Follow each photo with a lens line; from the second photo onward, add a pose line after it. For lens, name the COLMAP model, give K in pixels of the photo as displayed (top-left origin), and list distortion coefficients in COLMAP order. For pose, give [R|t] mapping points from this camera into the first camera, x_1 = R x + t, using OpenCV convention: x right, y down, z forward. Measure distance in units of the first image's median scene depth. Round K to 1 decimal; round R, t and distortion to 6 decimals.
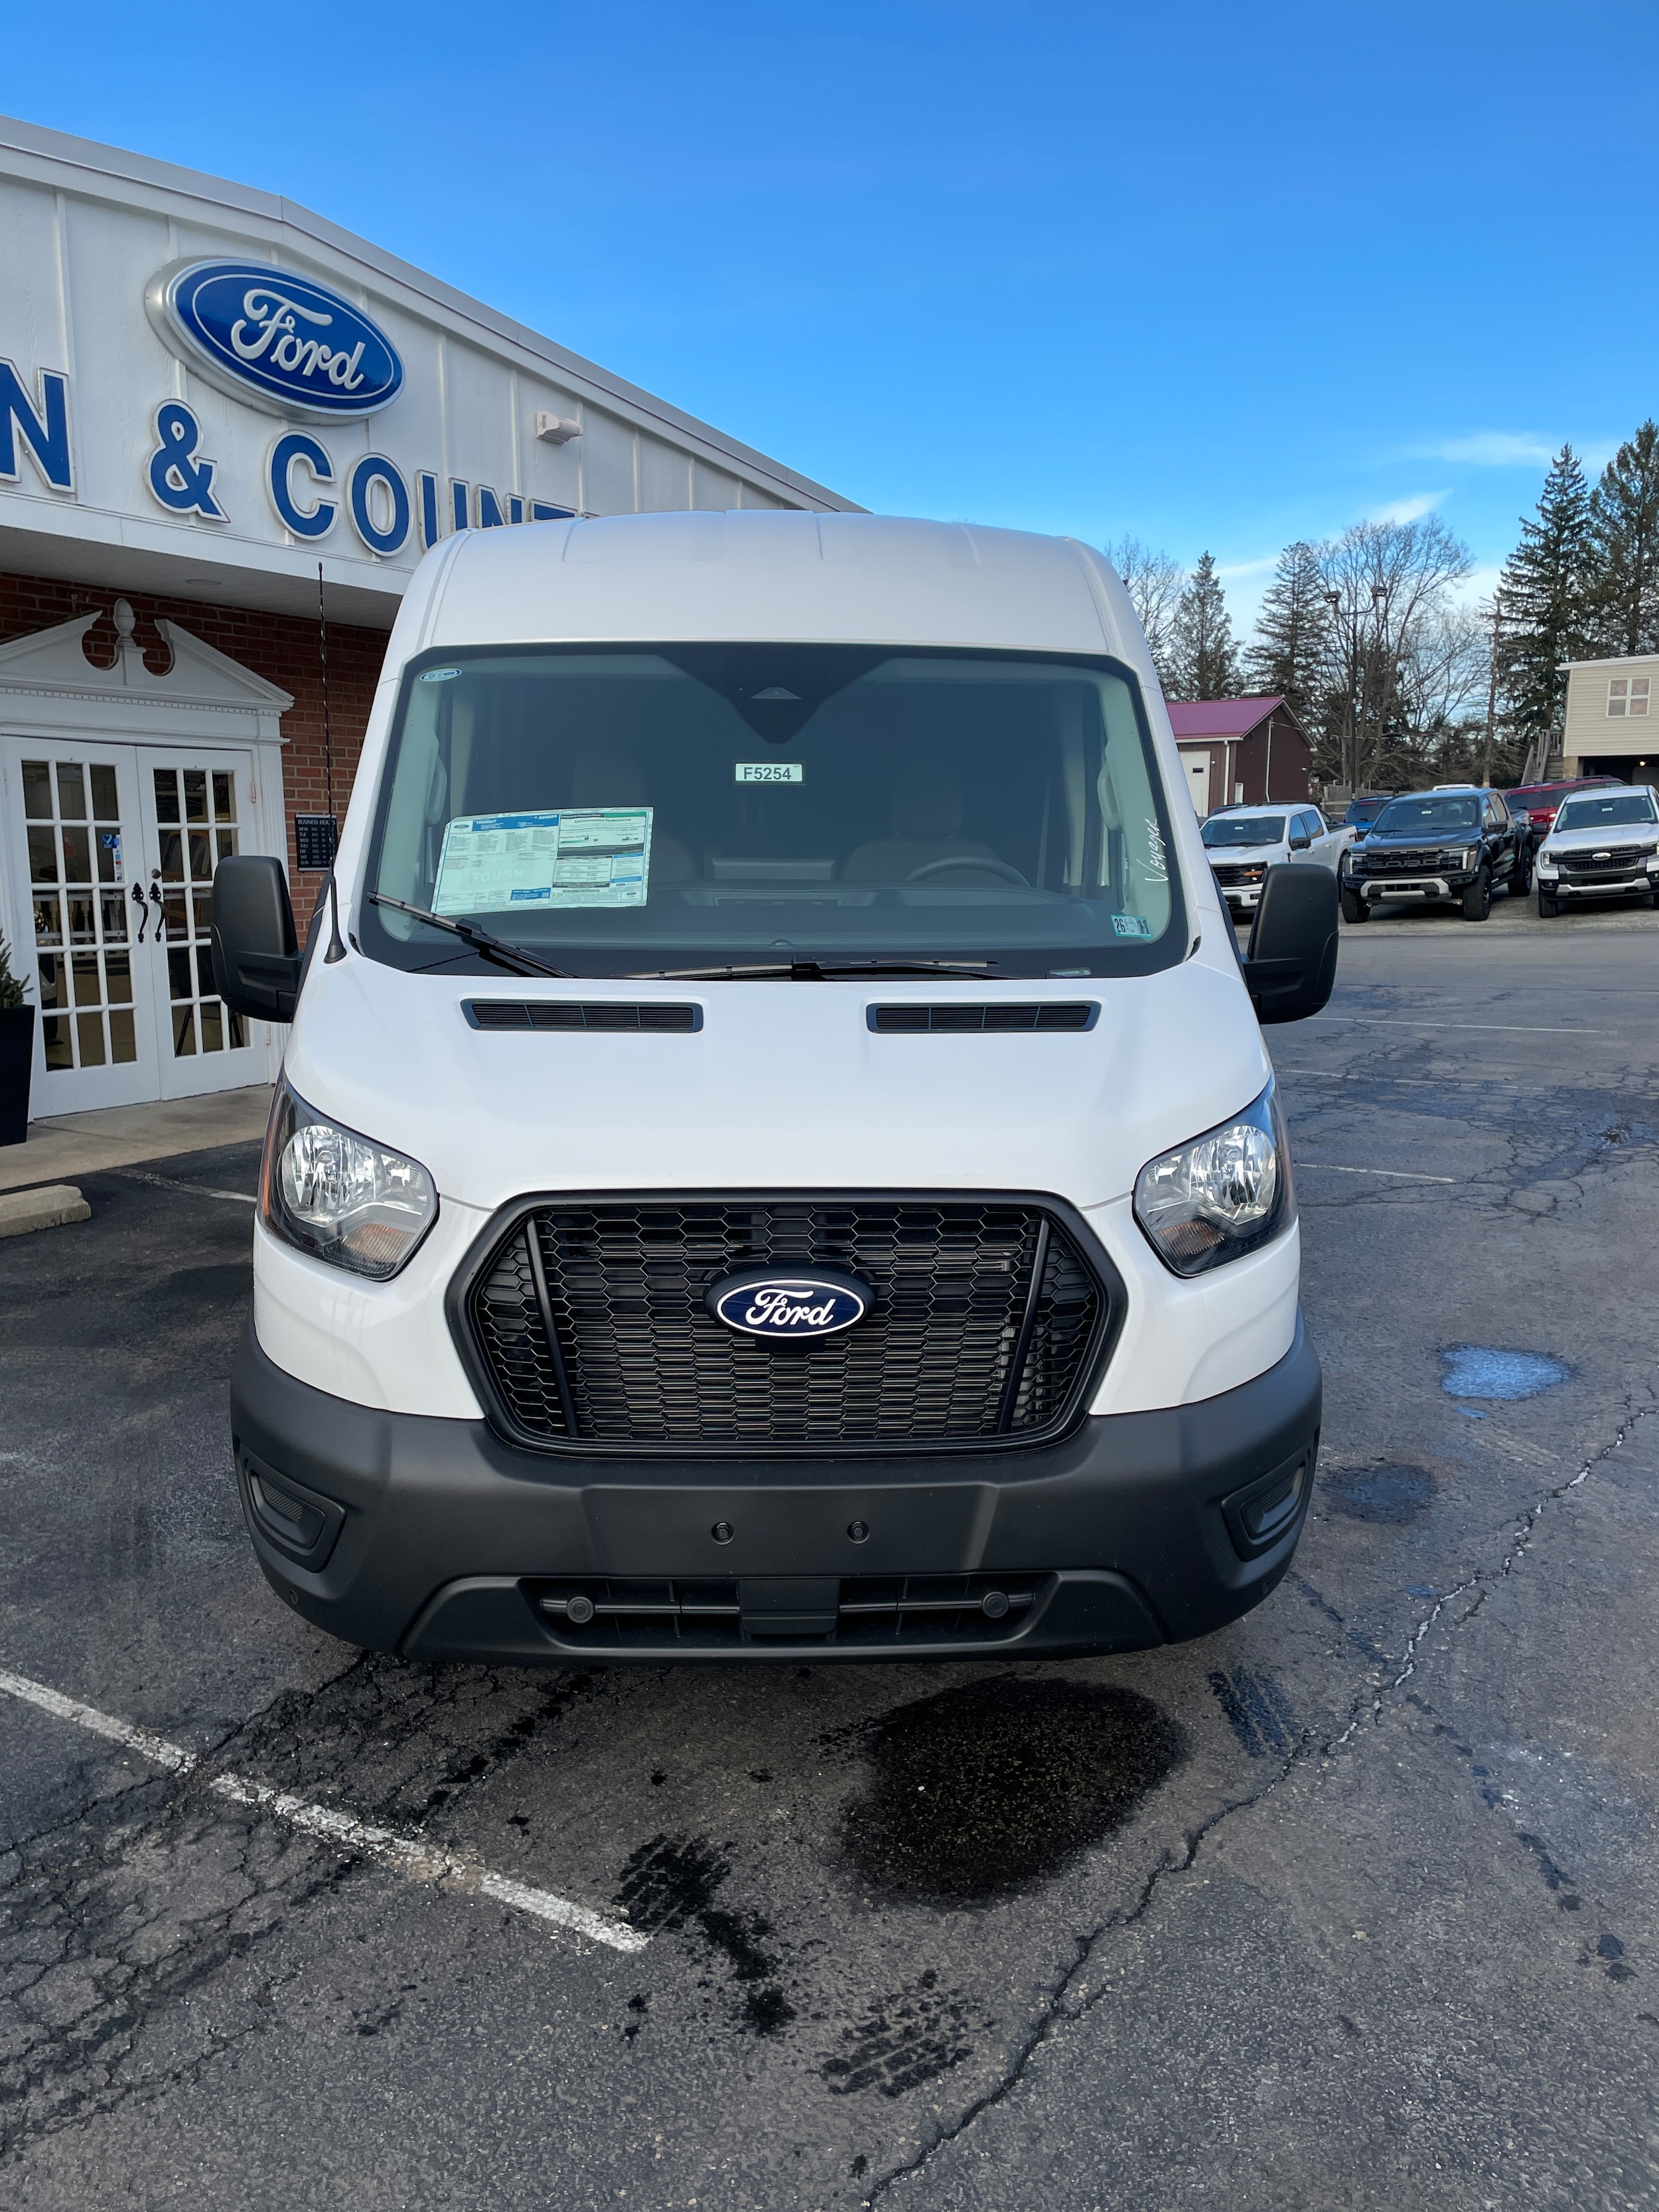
lens RADIAL K [[1677.3, 0, 818.0], [0, 1677.3, 1106.0], [0, 0, 1]] dist [0.098665, -0.114072]
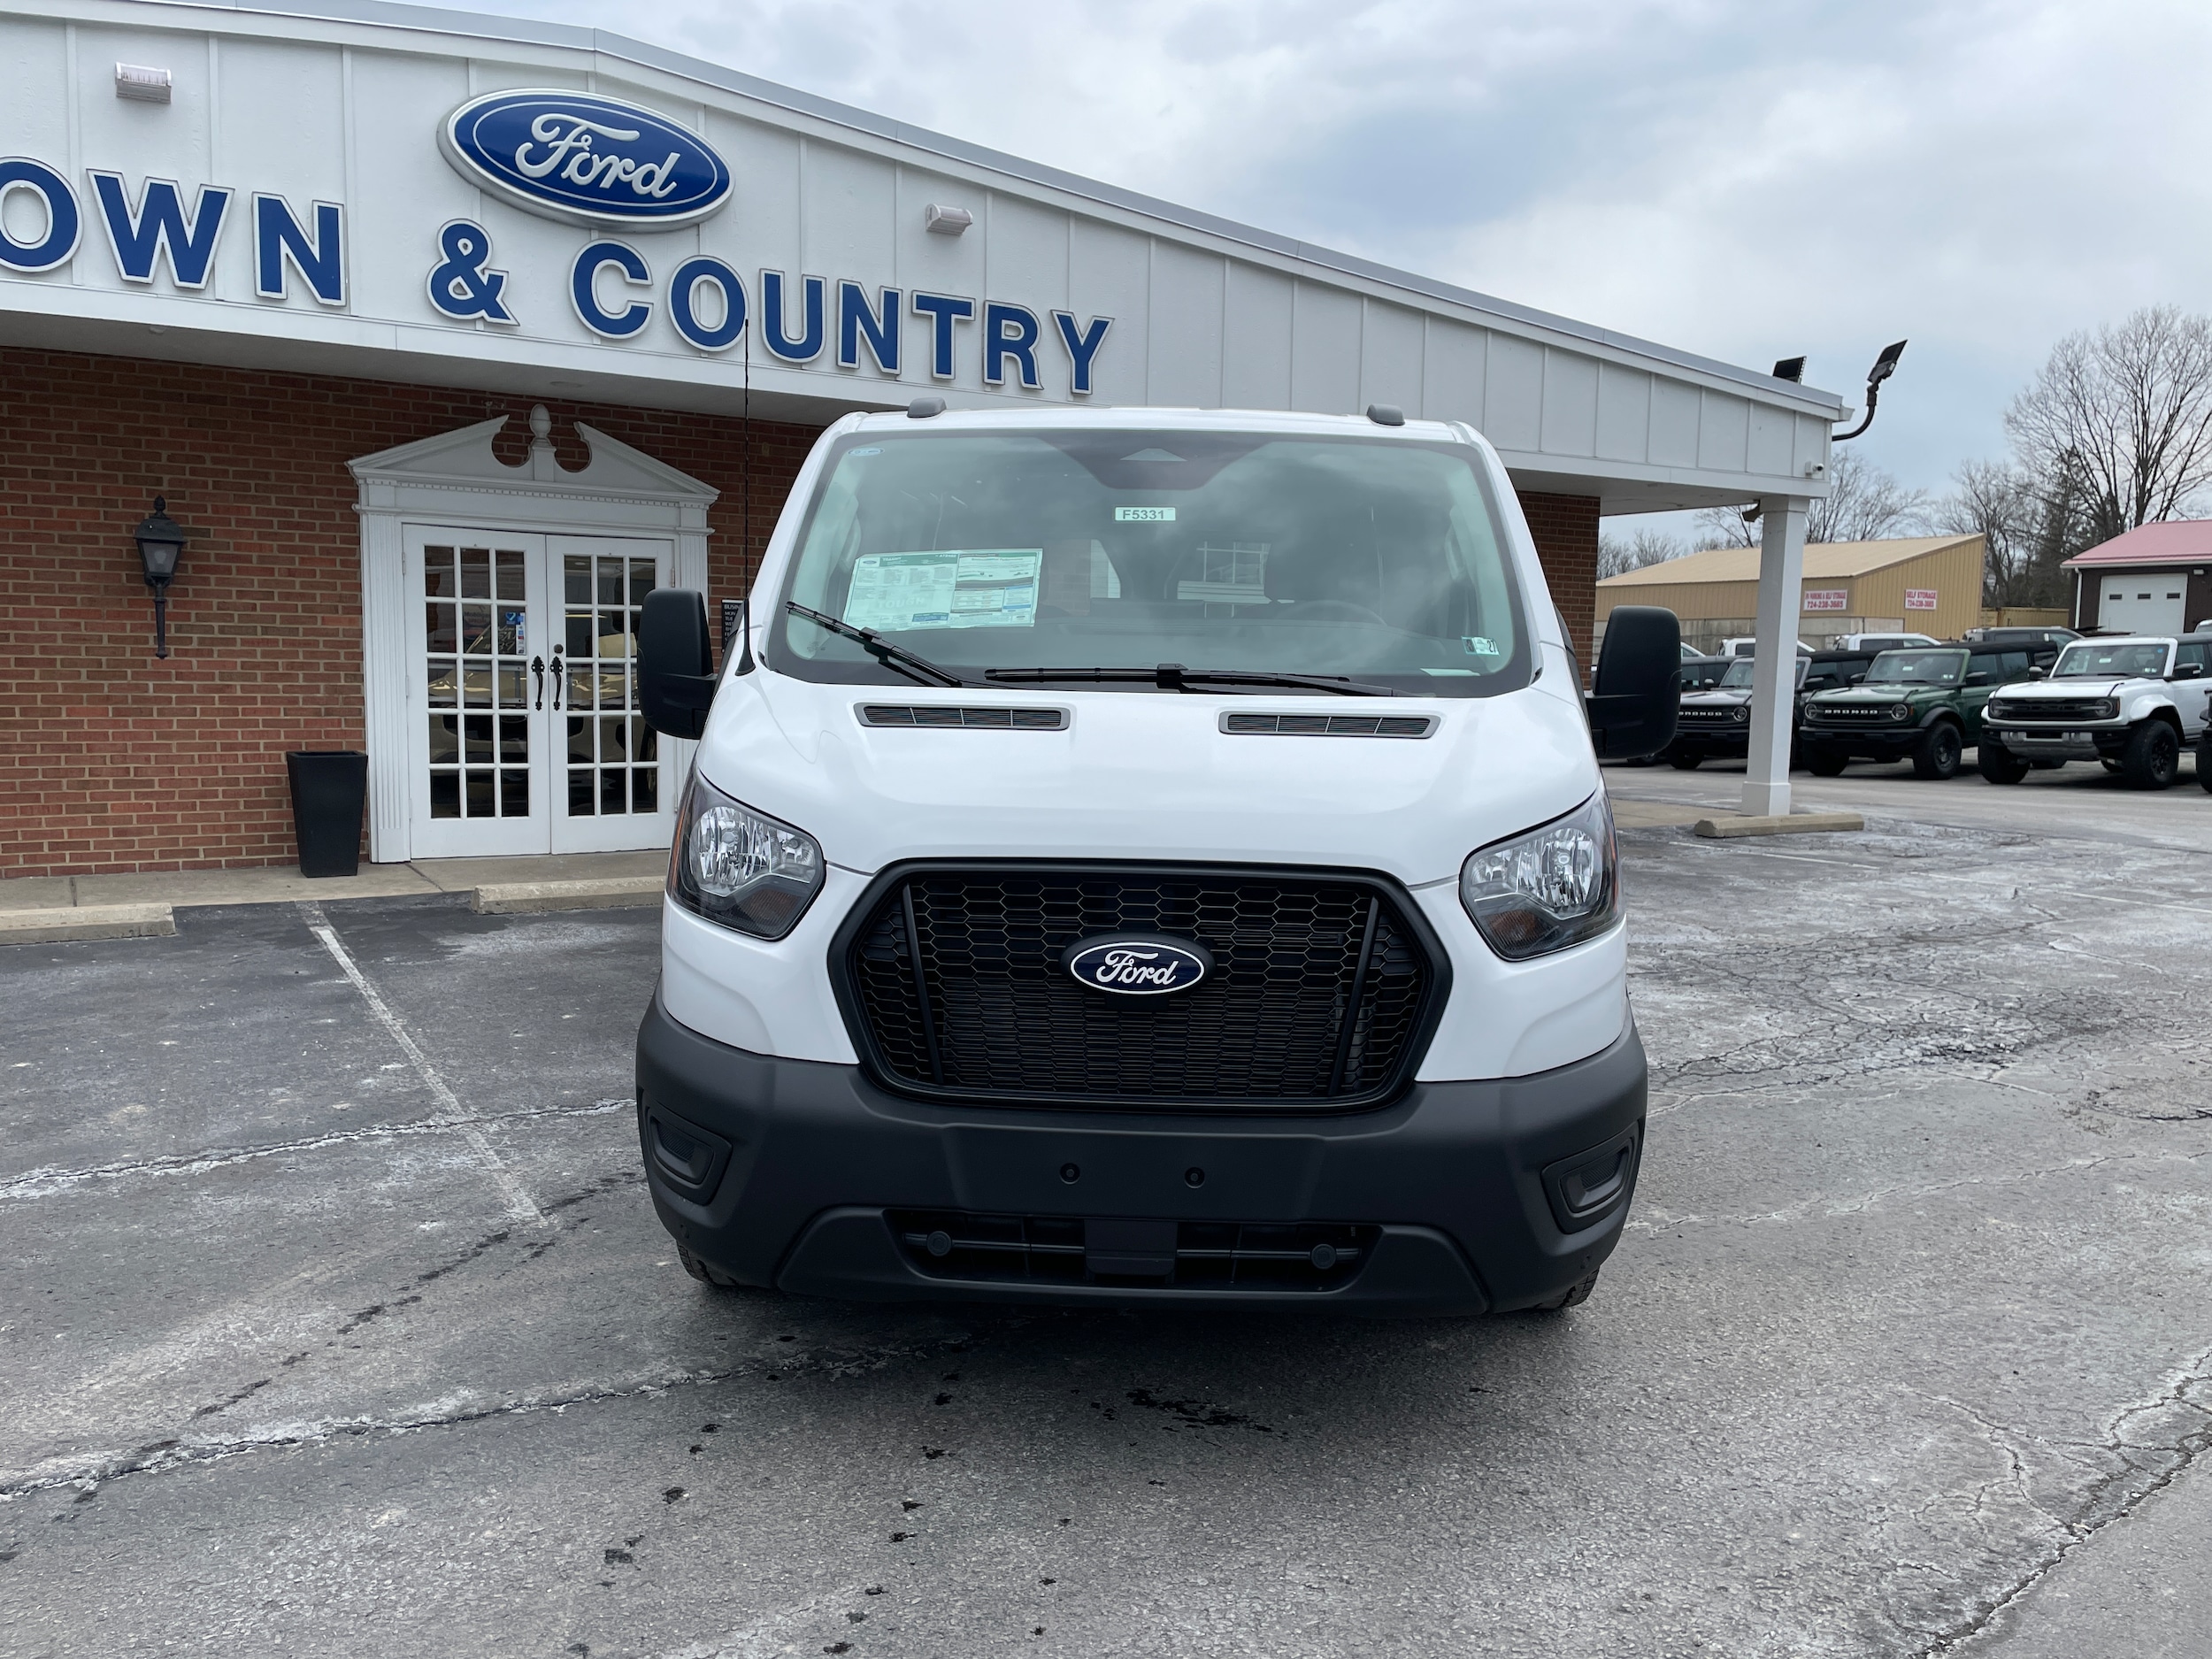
lens RADIAL K [[1662.4, 0, 1111.3], [0, 1662.4, 813.1], [0, 0, 1]] dist [0.101842, -0.130428]
pose [[0.883065, 0.065058, -0.464720, 0.474403], [-0.095689, 0.994499, -0.042607, -0.019677], [0.459391, 0.082093, 0.884432, 0.223770]]
